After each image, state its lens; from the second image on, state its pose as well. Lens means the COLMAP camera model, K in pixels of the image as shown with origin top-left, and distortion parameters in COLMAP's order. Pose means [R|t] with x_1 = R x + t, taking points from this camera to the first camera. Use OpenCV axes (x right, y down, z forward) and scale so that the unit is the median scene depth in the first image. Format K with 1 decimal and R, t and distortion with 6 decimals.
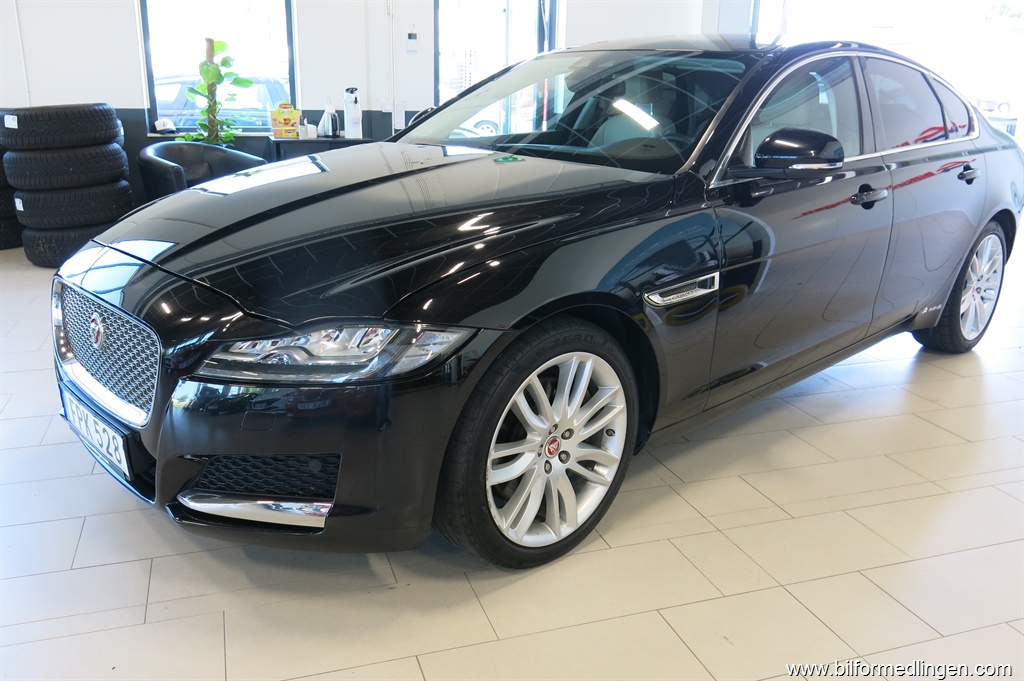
lens RADIAL K [[868.5, 0, 511.2], [0, 868.5, 341.4], [0, 0, 1]] dist [-0.009687, -0.014942]
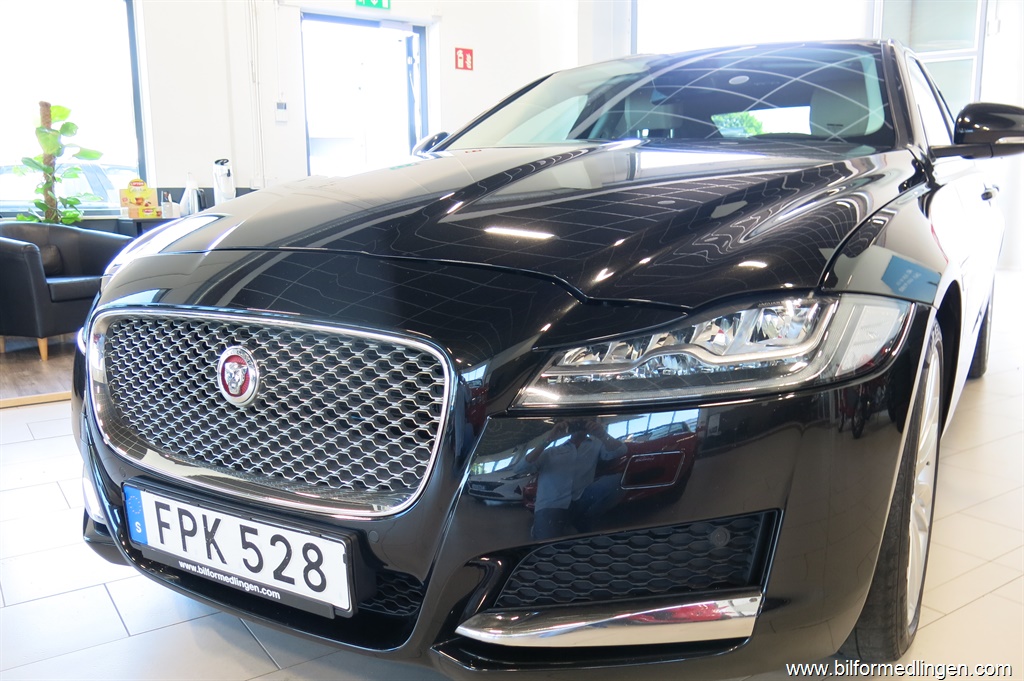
lens RADIAL K [[868.5, 0, 513.3], [0, 868.5, 351.1], [0, 0, 1]] dist [-0.009687, -0.014942]
pose [[0.962192, -0.074126, 0.262092, -0.600160], [0.104387, 0.989139, -0.103474, 0.070855], [-0.251576, 0.126921, 0.959479, 0.496186]]
